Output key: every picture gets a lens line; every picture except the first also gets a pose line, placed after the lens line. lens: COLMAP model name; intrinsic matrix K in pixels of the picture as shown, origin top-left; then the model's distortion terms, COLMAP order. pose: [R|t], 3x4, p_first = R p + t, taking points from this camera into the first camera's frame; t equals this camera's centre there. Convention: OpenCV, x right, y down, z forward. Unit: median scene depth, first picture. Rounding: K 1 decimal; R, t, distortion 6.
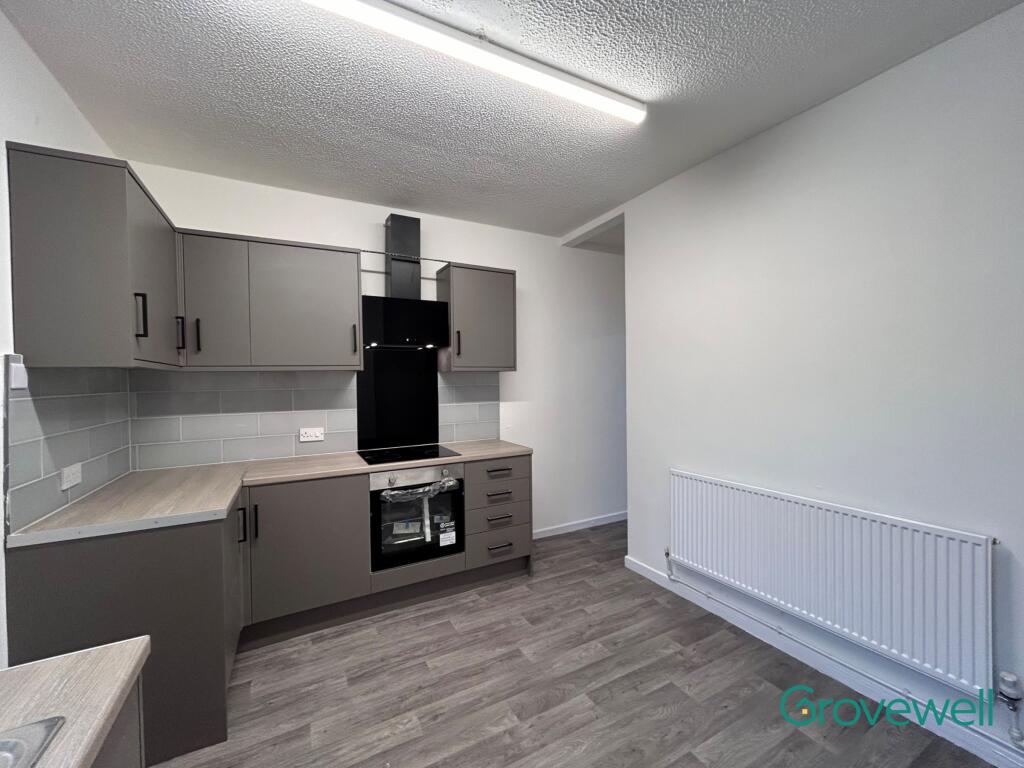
lens RADIAL K [[416.3, 0, 512.5], [0, 416.3, 382.9], [0, 0, 1]] dist [-0.002277, 0.001259]
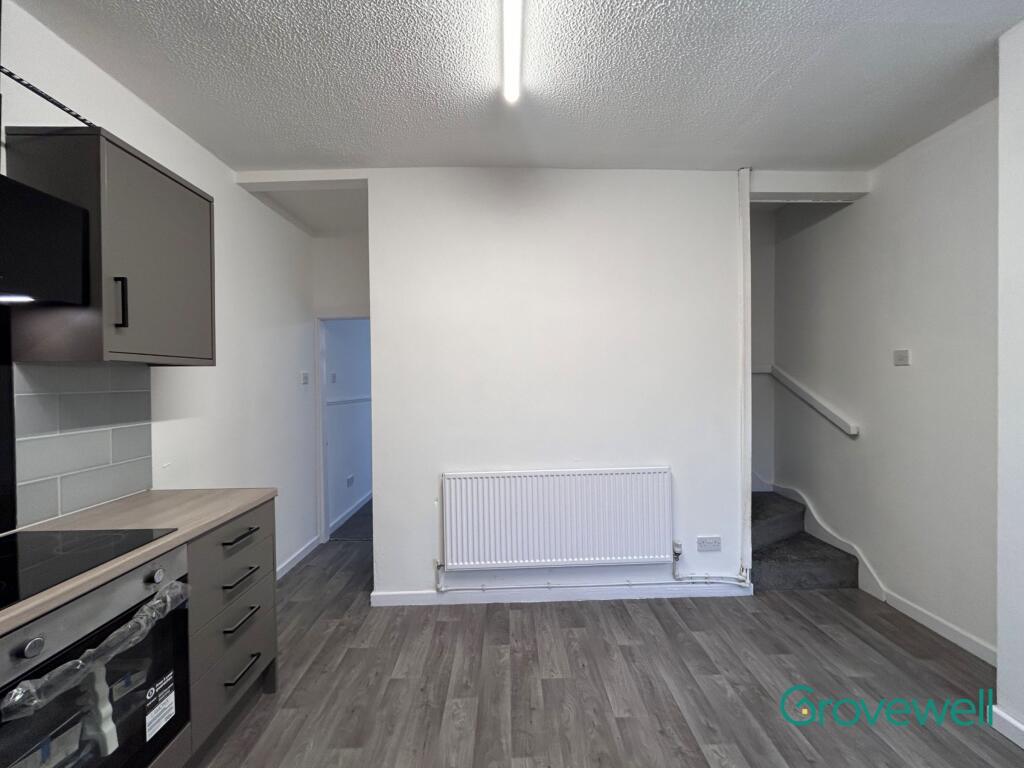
lens RADIAL K [[416.3, 0, 510.6], [0, 416.3, 382.1], [0, 0, 1]] dist [-0.002277, 0.001259]
pose [[0.467734, -0.002846, 0.883864, -0.390983], [0.020776, 0.999754, -0.007775, 0.009926], [-0.883625, 0.022000, 0.467678, 0.429122]]
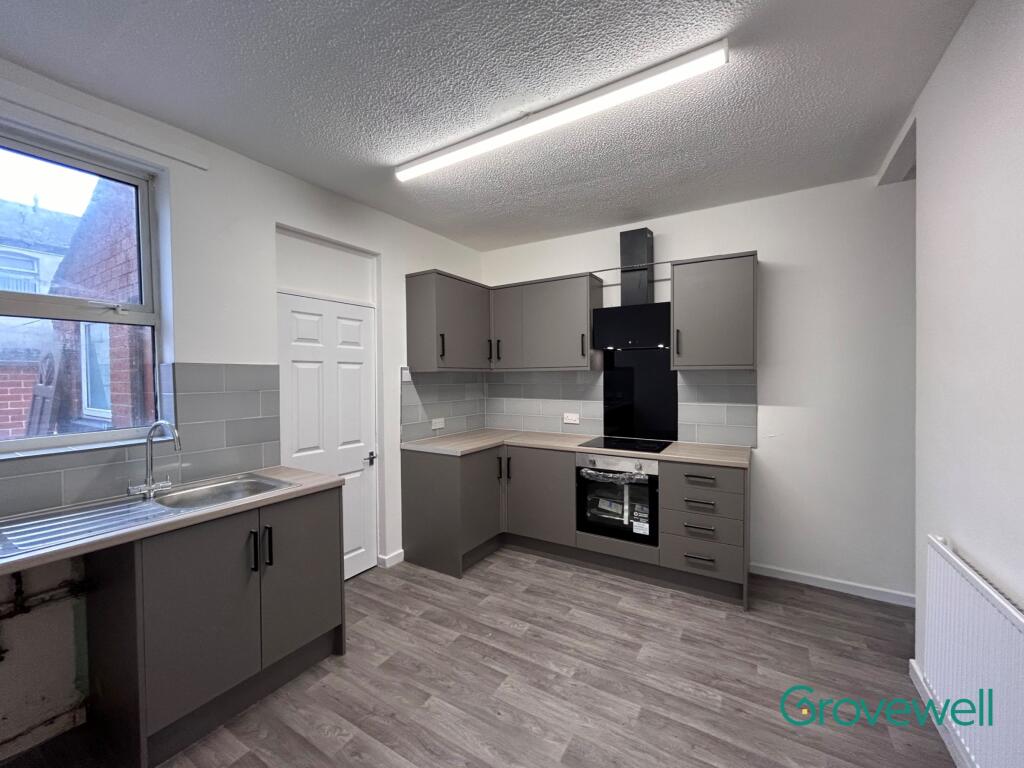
lens RADIAL K [[416.3, 0, 512.3], [0, 416.3, 382.8], [0, 0, 1]] dist [-0.002277, 0.001259]
pose [[0.507256, 0.026547, -0.861386, 0.595894], [-0.008870, 0.999633, 0.025584, -0.023097], [0.861750, -0.005337, 0.507306, 0.177807]]
